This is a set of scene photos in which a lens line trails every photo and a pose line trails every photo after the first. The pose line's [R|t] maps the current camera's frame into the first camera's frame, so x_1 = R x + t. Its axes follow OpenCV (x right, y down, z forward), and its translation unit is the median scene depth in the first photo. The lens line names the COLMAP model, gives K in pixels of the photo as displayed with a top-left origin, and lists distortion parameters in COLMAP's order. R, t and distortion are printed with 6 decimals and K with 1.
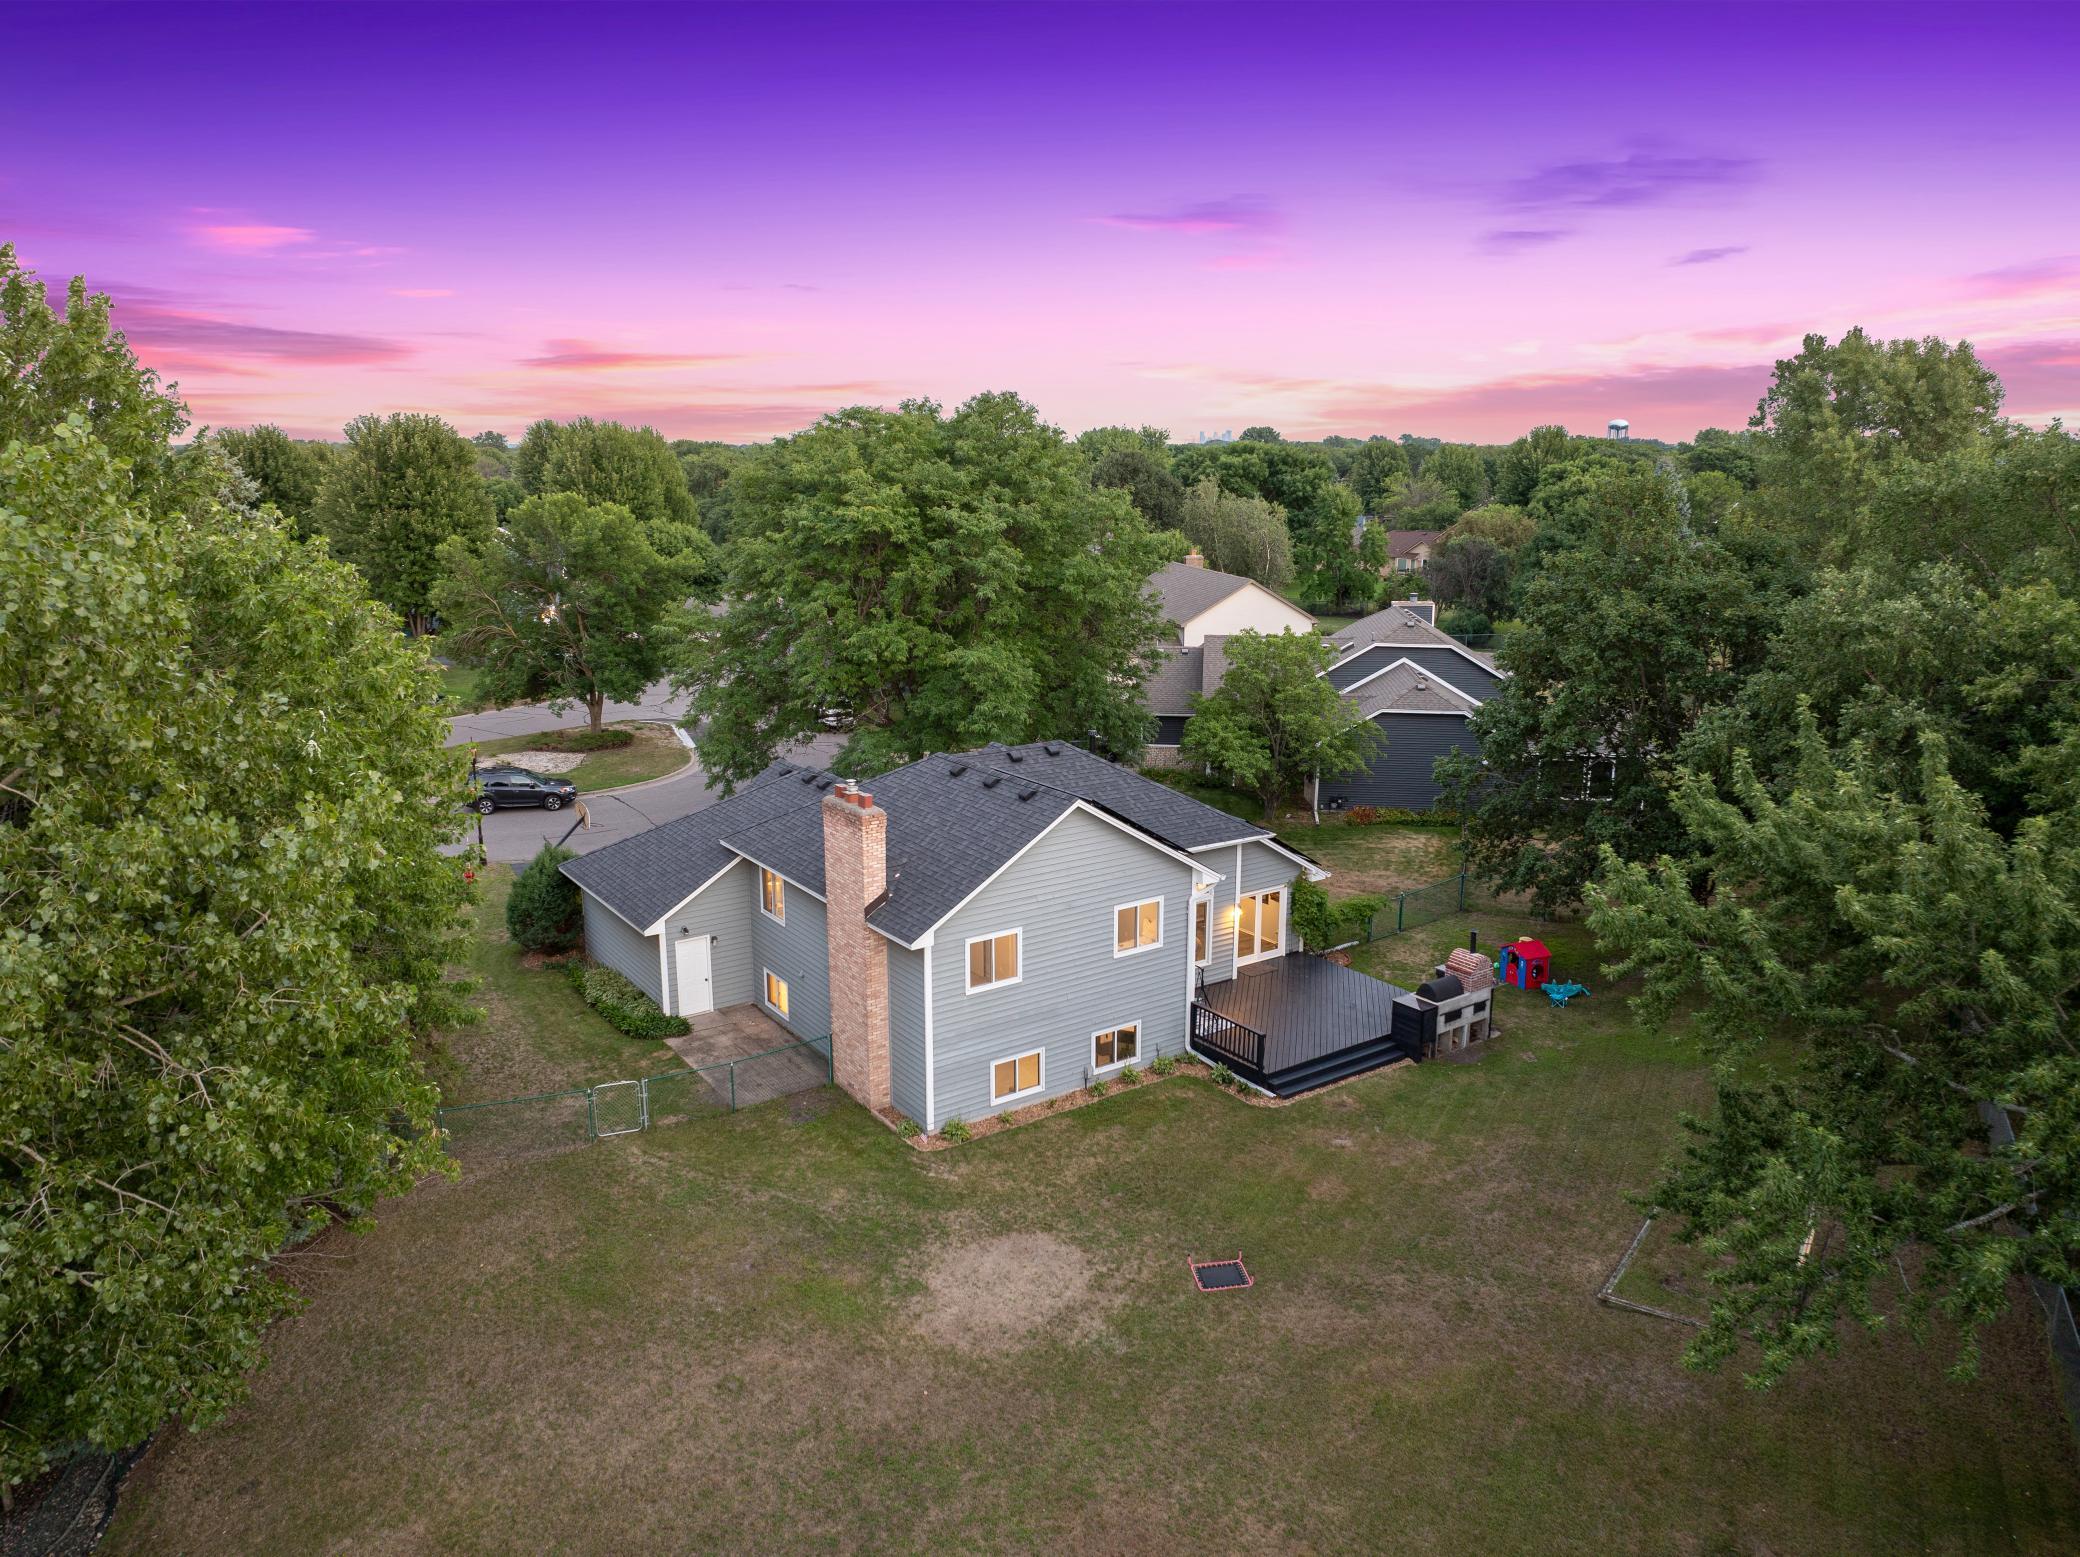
lens RADIAL K [[1455.4, 0, 1045.1], [0, 1455.4, 775.7], [0, 0, 1]] dist [-0.031881, -0.009189]
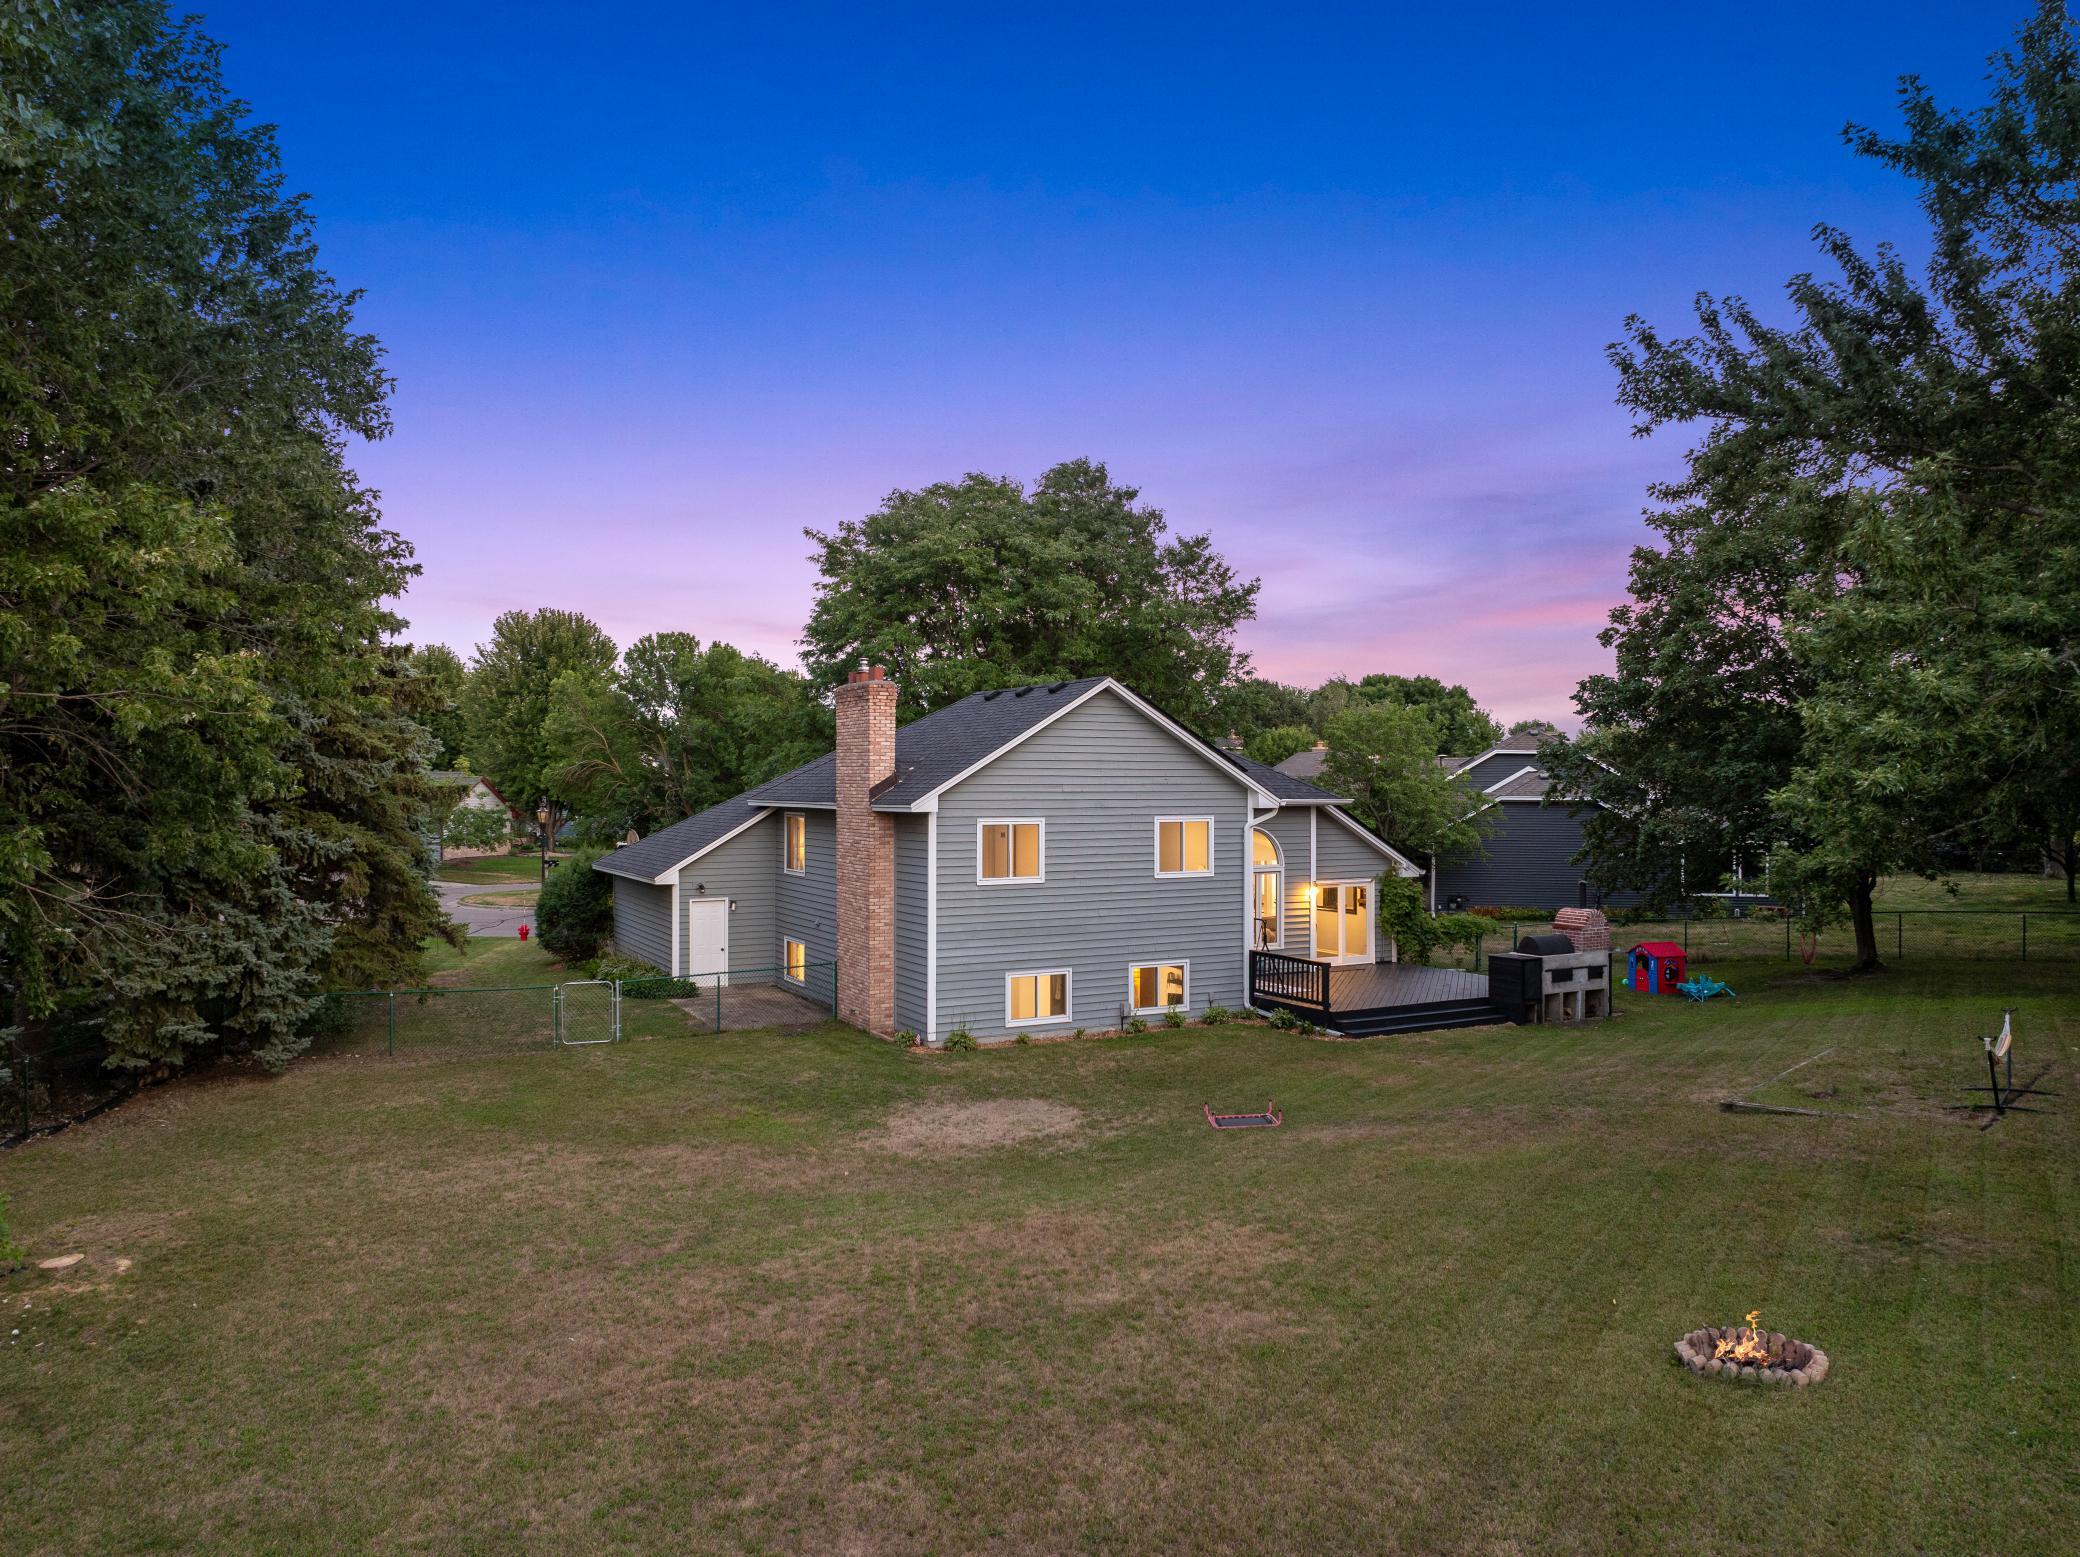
lens RADIAL K [[1455.4, 0, 1044.3], [0, 1455.4, 771.2], [0, 0, 1]] dist [-0.026292, 0.004313]
pose [[0.993933, -0.002746, -0.109954, 0.072603], [-0.022299, 0.973897, -0.225892, 0.245276], [0.107704, 0.226973, 0.967927, 0.116218]]
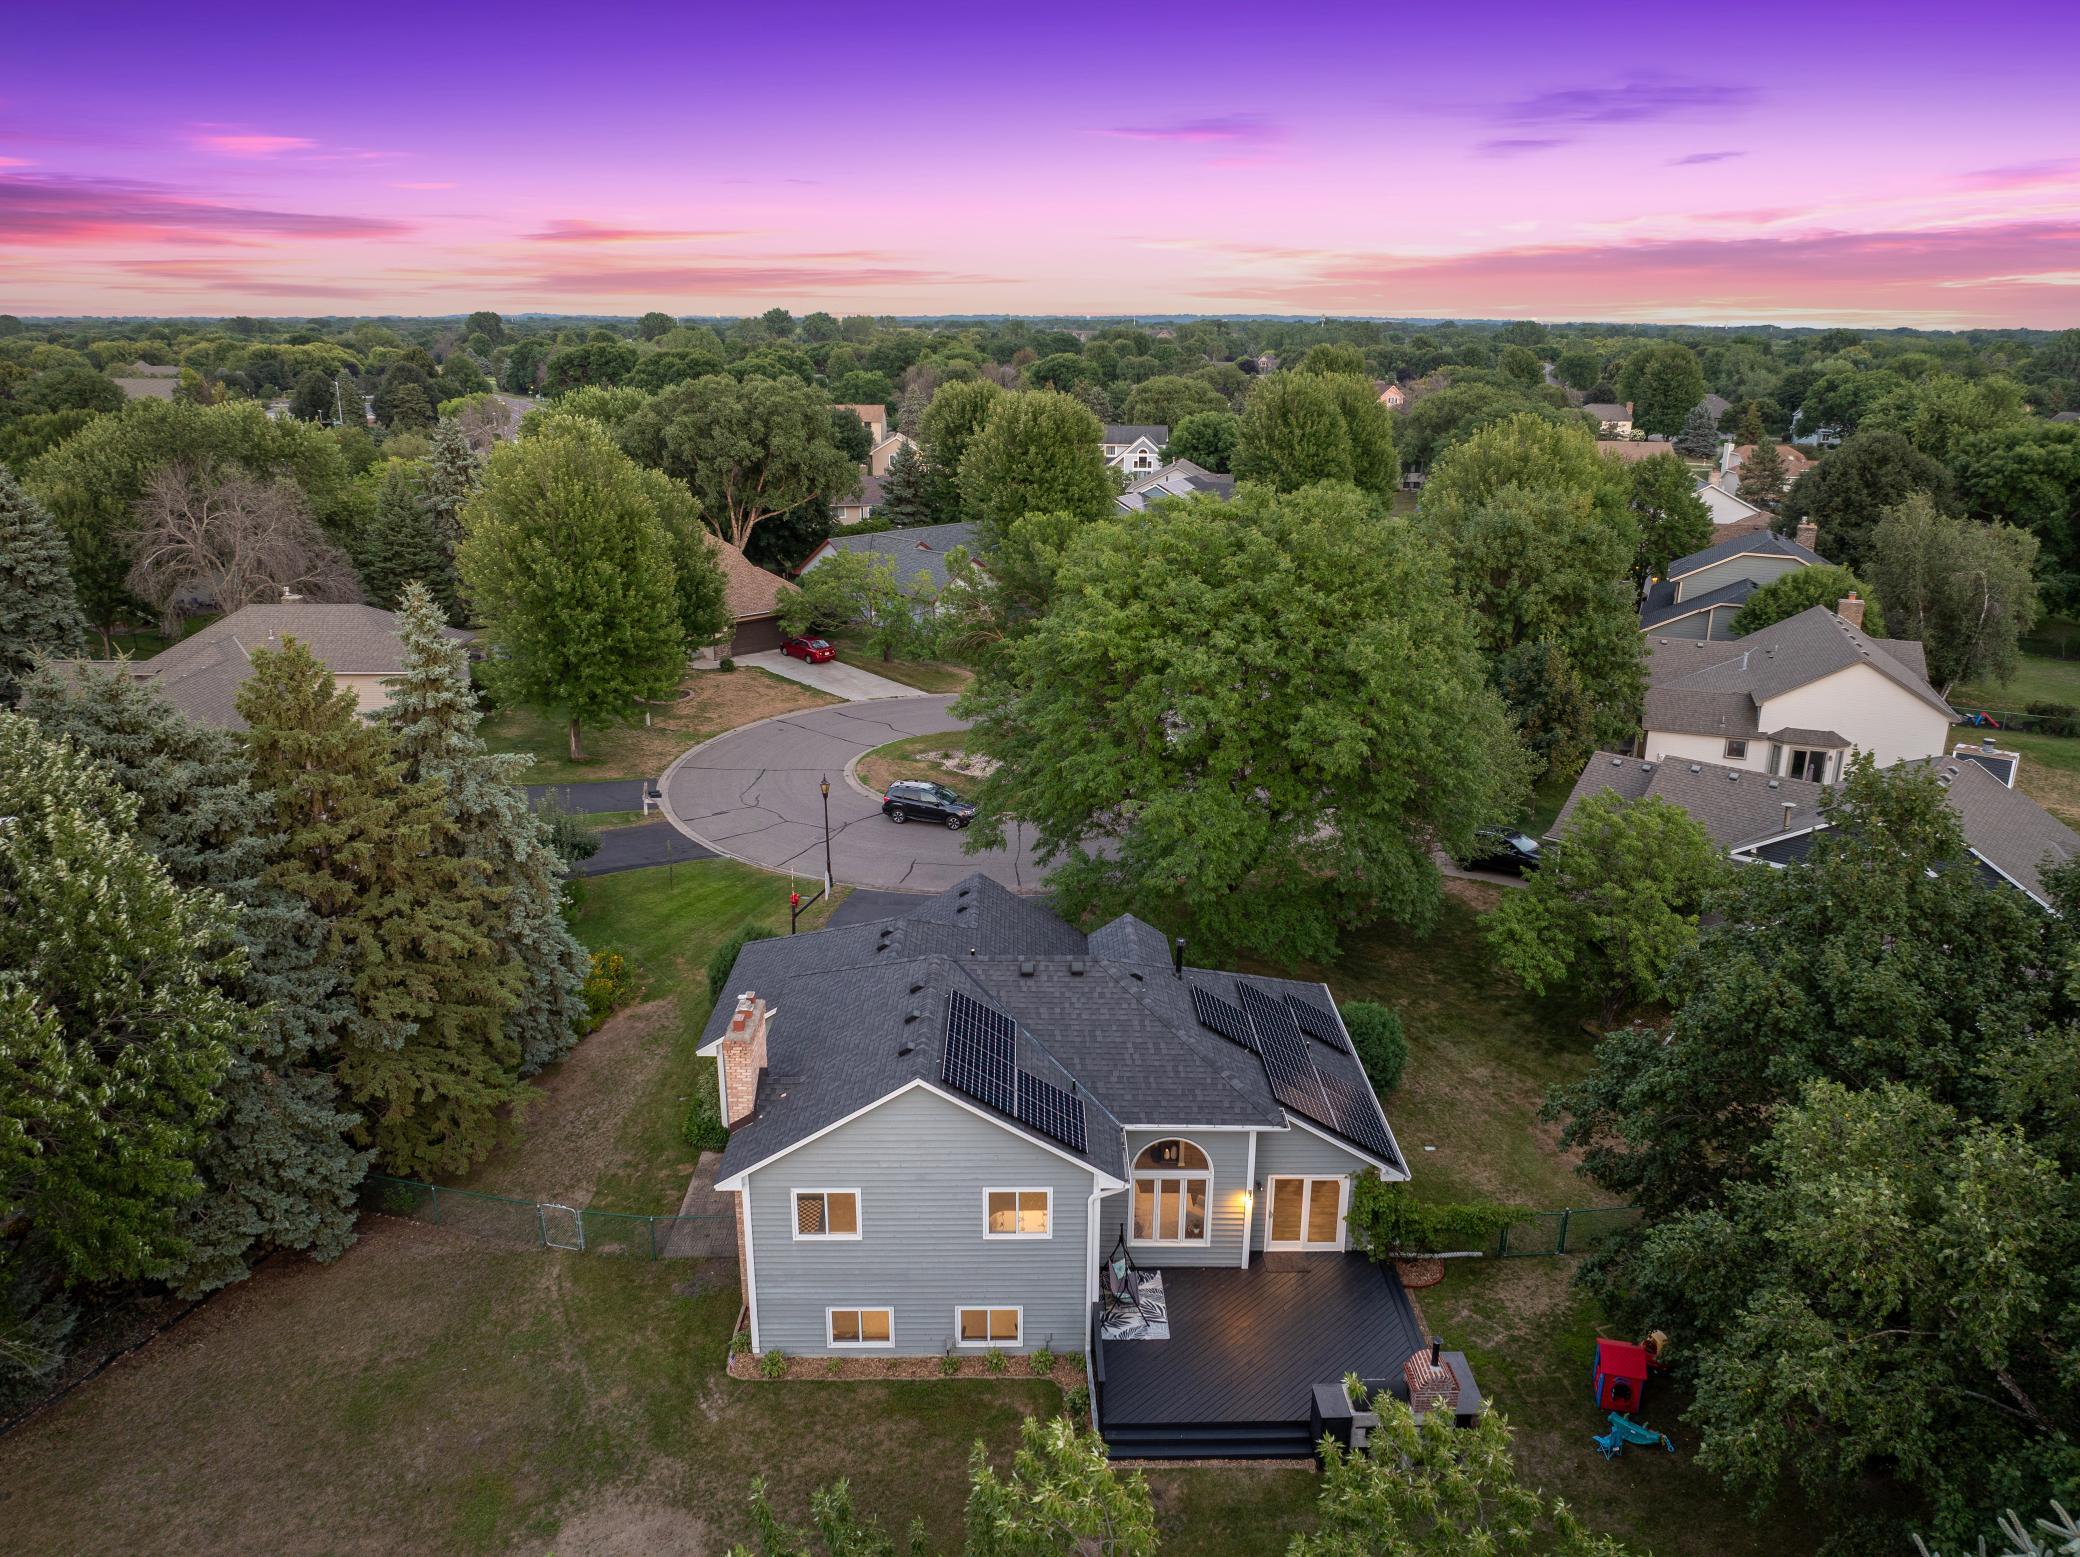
lens RADIAL K [[1455.4, 0, 1045.1], [0, 1455.4, 775.7], [0, 0, 1]] dist [-0.031881, -0.009189]
pose [[0.827046, 0.169296, -0.536035, 0.486995], [-0.125878, 0.985132, 0.116918, -0.256720], [0.547859, -0.029222, 0.836060, 0.244505]]
